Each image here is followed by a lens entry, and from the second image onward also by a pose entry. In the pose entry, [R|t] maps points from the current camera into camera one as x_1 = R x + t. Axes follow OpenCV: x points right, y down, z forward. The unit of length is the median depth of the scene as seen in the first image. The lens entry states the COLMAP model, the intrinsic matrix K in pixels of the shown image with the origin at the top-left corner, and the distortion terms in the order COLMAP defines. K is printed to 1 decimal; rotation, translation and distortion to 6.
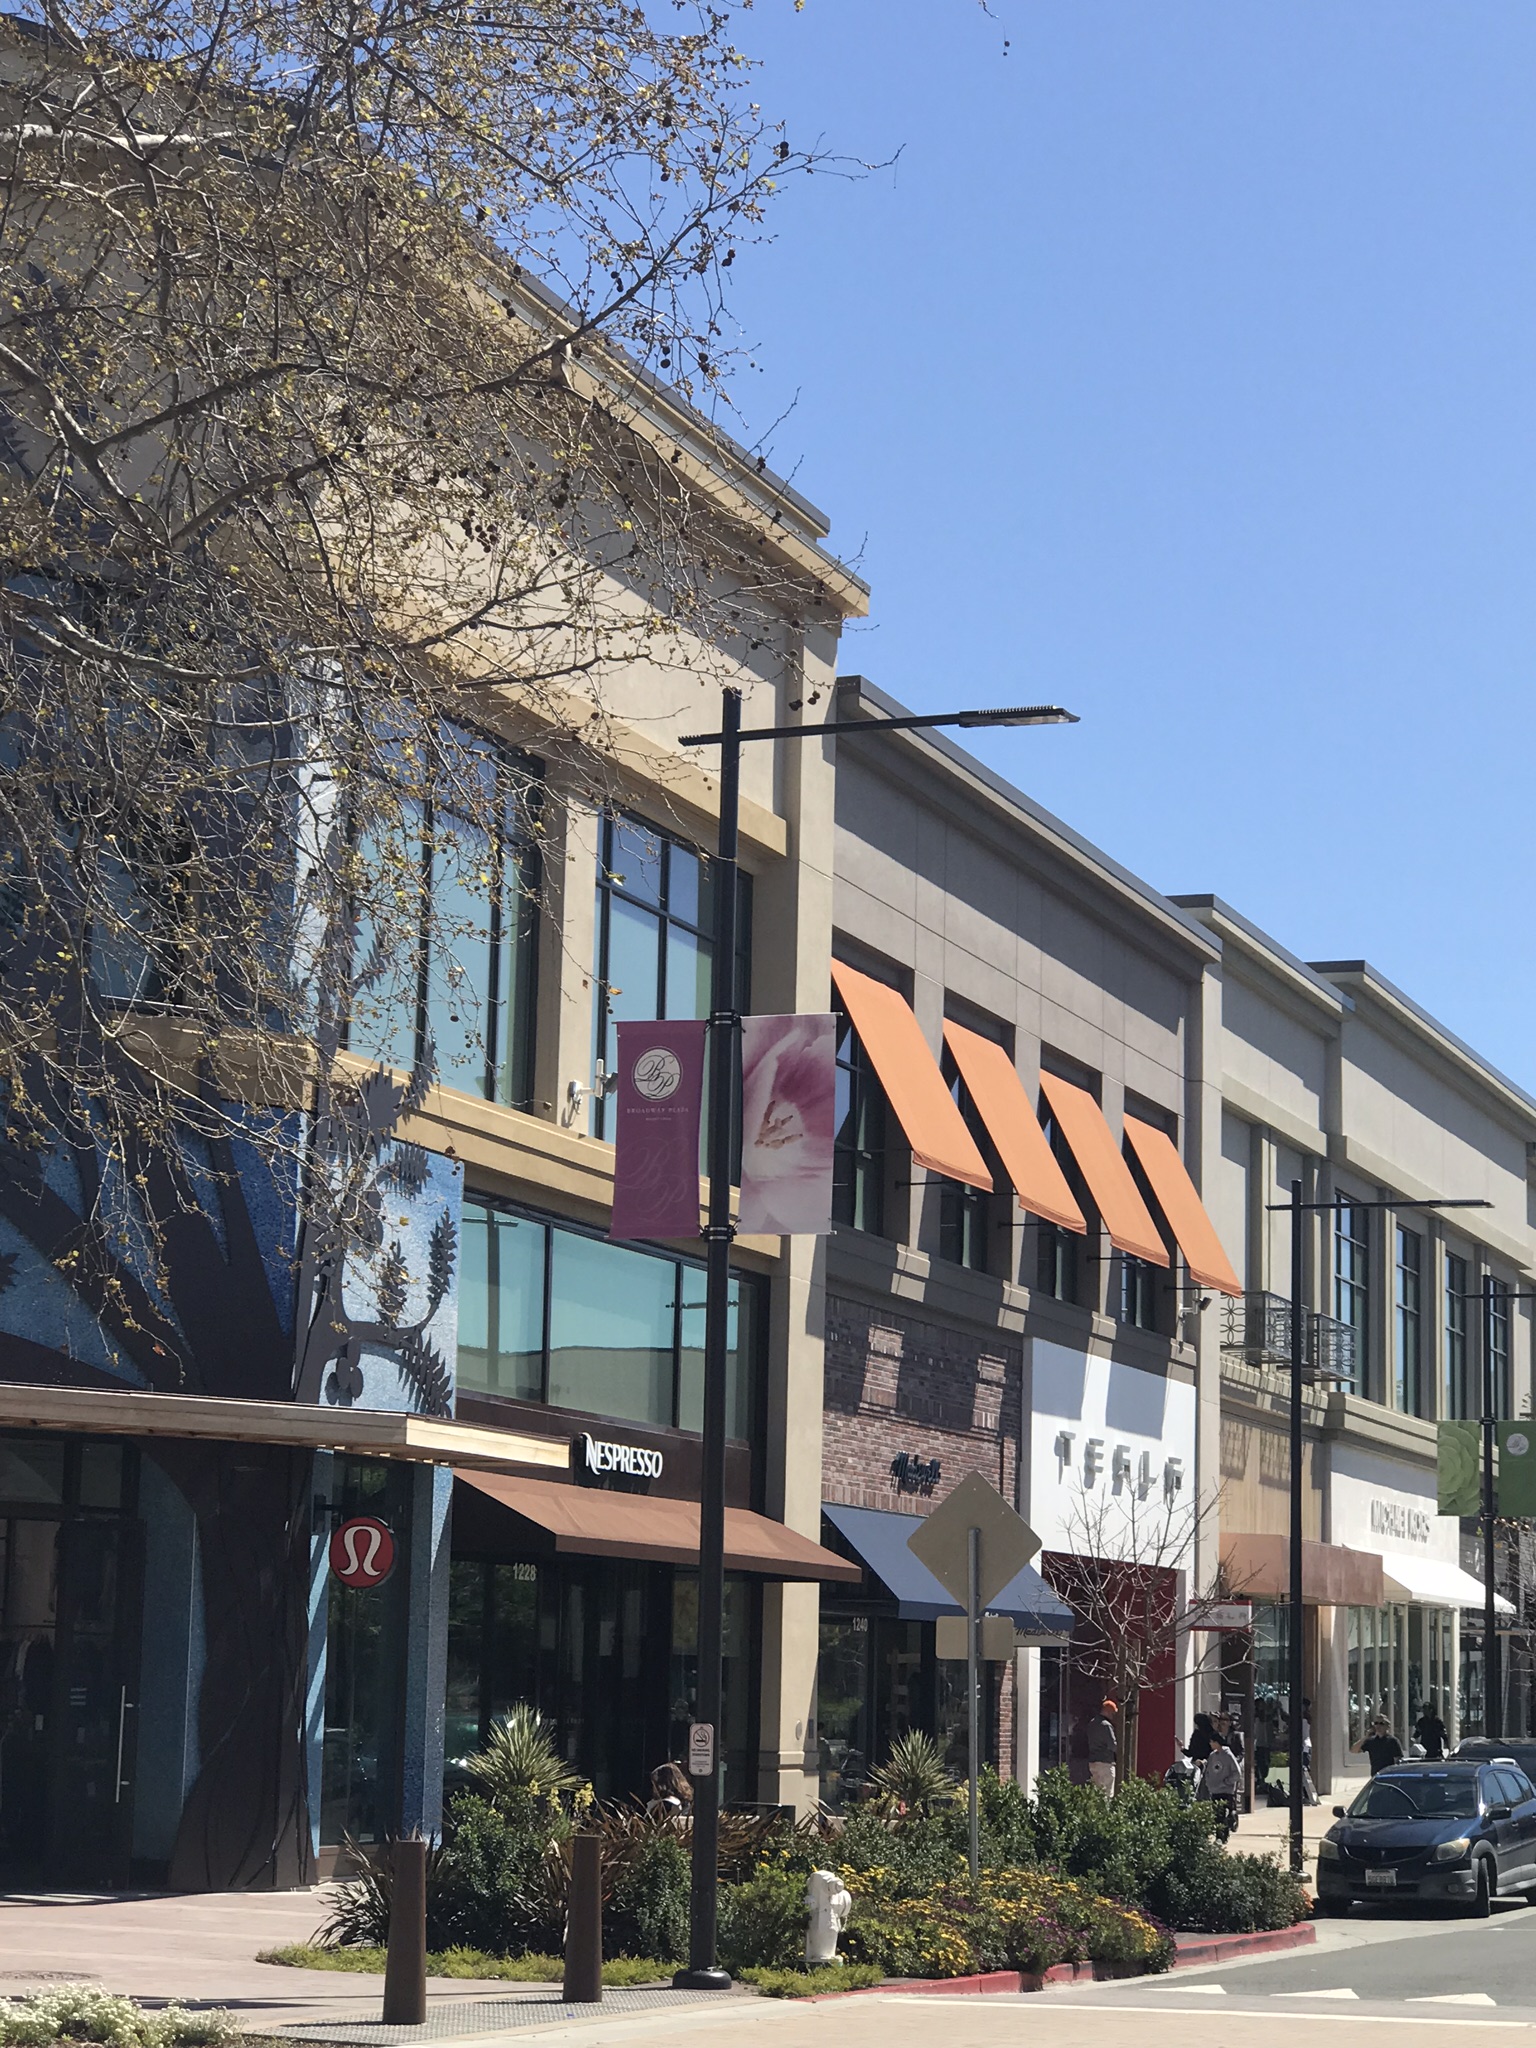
lens RADIAL K [[4268.5, 0, 768.0], [0, 4268.5, 1024.0], [0, 0, 1]] dist [0.017897, 0.255659]
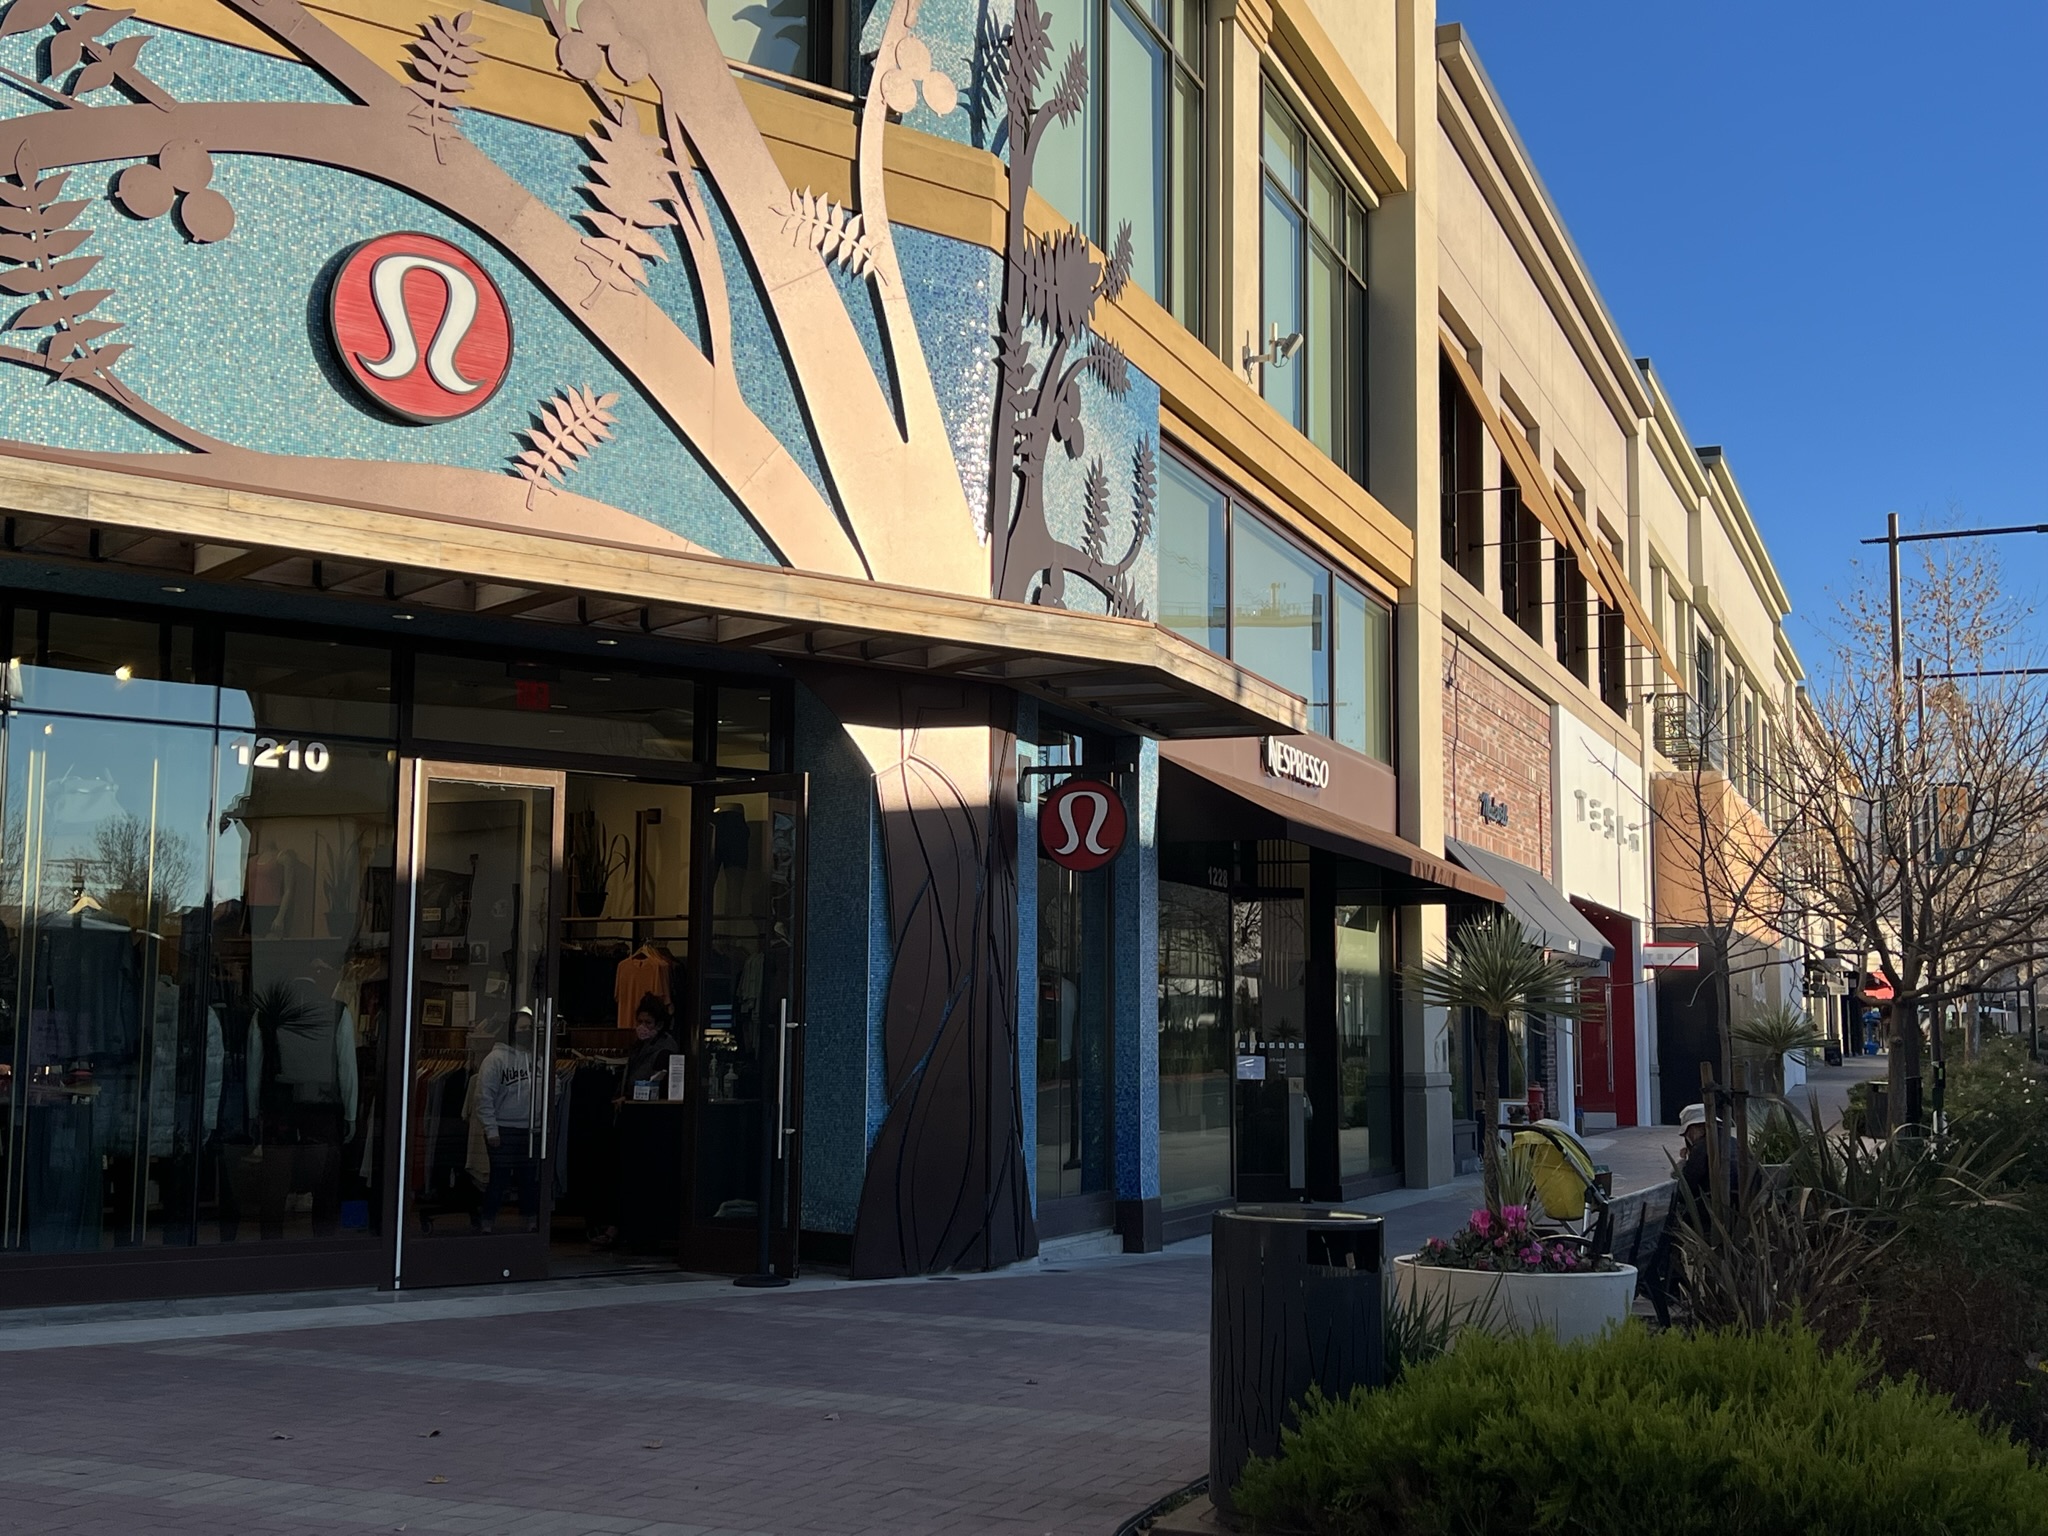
lens RADIAL K [[2339.2, 0, 1024.0], [0, 2339.2, 768.0], [0, 0, 1]] dist [0.003873, 0.003137]
pose [[0.998410, -0.029210, -0.048211, -0.079811], [0.031335, 0.998543, 0.043932, 0.089025], [0.046857, -0.045373, 0.997871, 0.544690]]
